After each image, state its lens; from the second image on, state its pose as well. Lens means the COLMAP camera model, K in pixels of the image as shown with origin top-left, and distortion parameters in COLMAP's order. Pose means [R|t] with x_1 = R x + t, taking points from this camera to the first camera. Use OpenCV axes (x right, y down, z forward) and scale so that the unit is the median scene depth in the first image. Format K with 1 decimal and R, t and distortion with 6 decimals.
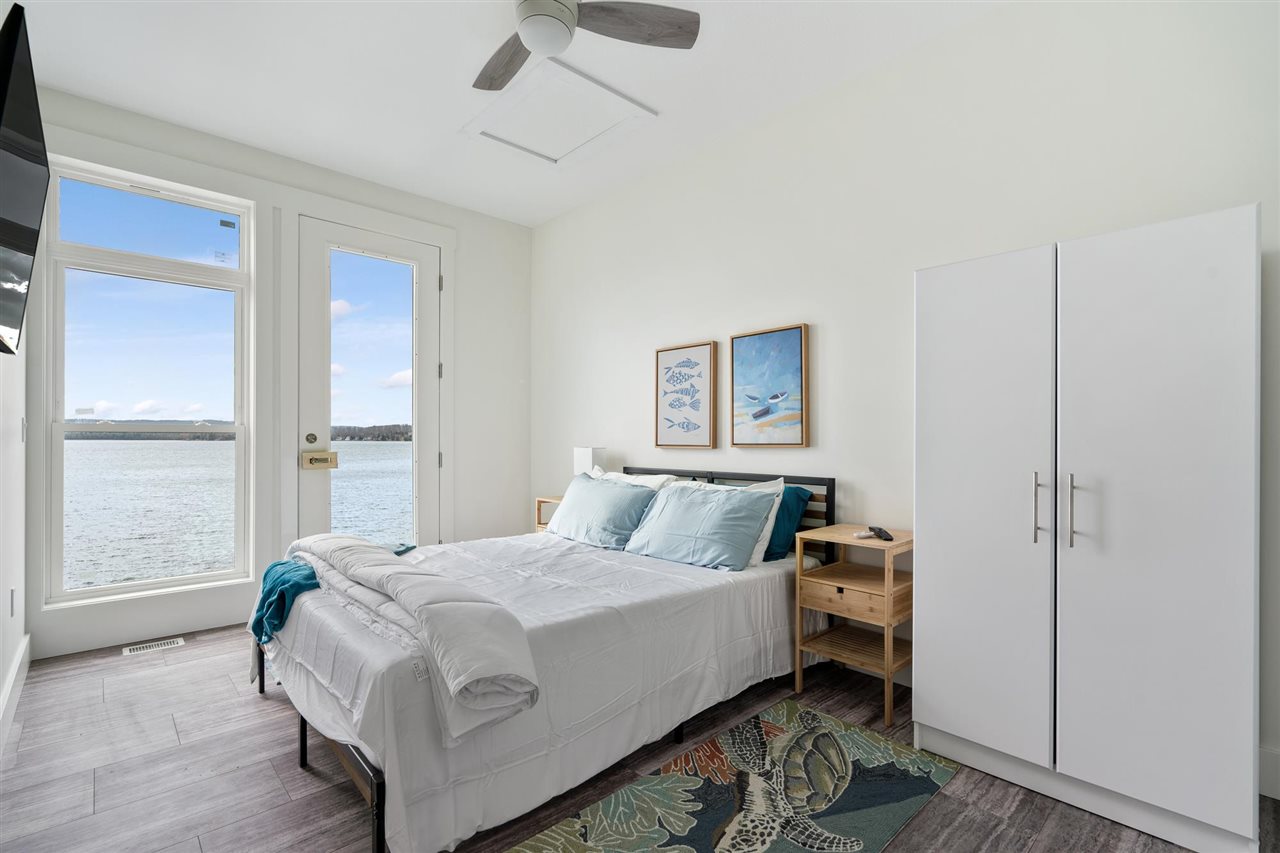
lens RADIAL K [[585.7, 0, 637.9], [0, 585.7, 433.4], [0, 0, 1]] dist [-0.002687, 0.000312]
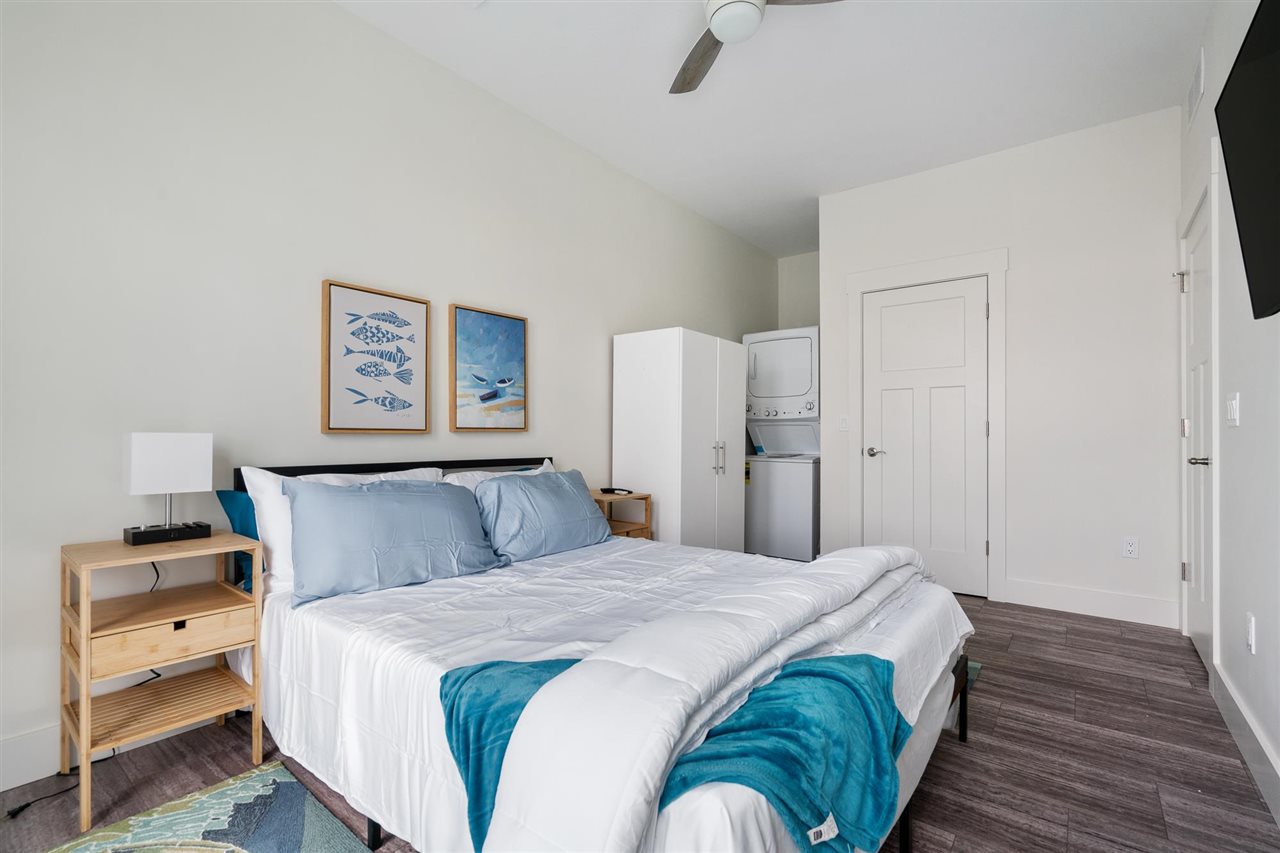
lens RADIAL K [[585.7, 0, 633.0], [0, 585.7, 433.5], [0, 0, 1]] dist [-0.002687, 0.000312]
pose [[-0.167393, 0.007399, 0.985862, -0.762978], [-0.006162, 0.999944, -0.008551, 0.033249], [-0.985871, -0.007506, -0.167338, 0.907362]]
